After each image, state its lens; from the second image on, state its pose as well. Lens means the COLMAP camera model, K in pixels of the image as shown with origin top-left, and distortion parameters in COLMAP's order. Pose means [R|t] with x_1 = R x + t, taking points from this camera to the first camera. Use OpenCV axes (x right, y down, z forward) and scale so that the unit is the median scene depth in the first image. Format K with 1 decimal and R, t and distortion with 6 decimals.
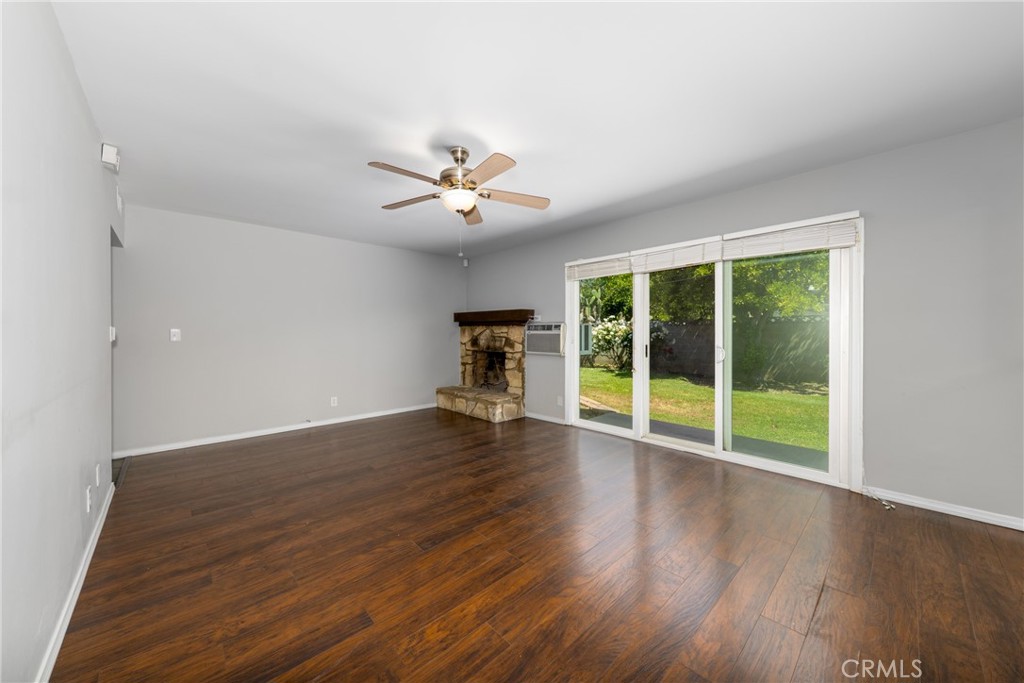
lens RADIAL K [[364.2, 0, 514.0], [0, 364.2, 334.0], [0, 0, 1]] dist [0.000845, 0.000020]
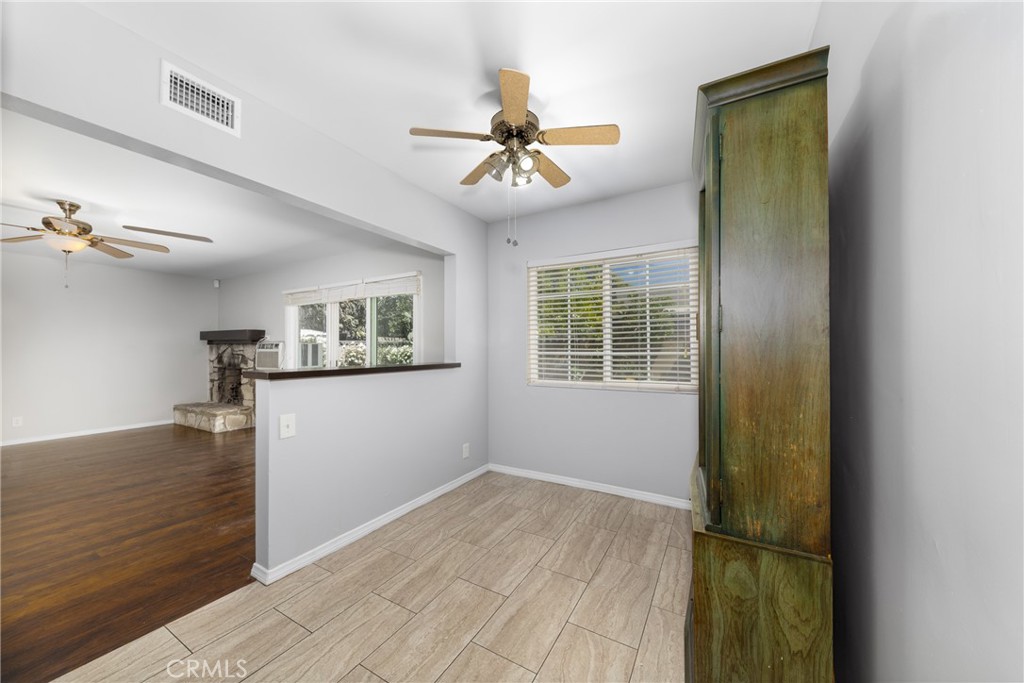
lens RADIAL K [[364.2, 0, 512.3], [0, 364.2, 343.5], [0, 0, 1]] dist [-0.000980, -0.000358]
pose [[0.956325, 0.006447, 0.292234, 0.451486], [0.000143, 0.999746, -0.022525, -0.000104], [-0.292305, 0.021583, 0.956082, -0.293047]]
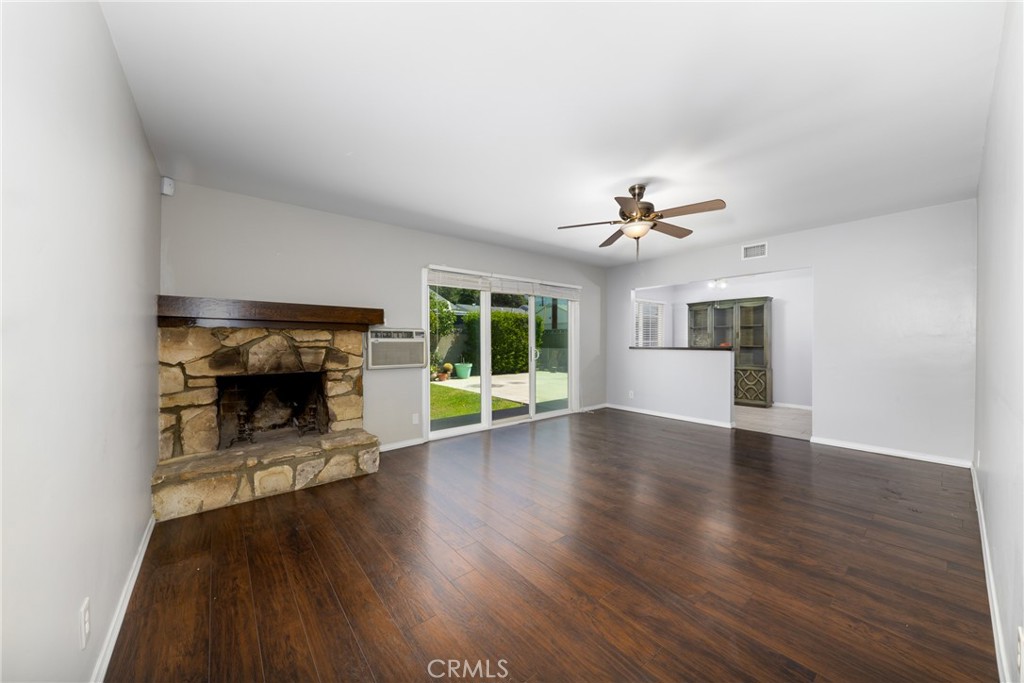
lens RADIAL K [[364.2, 0, 512.3], [0, 364.2, 343.5], [0, 0, 1]] dist [-0.000980, -0.000358]
pose [[0.065990, -0.003719, 0.997813, -0.672725], [0.007258, 0.999968, 0.003247, 0.001854], [-0.997794, 0.007028, 0.066015, 0.656114]]
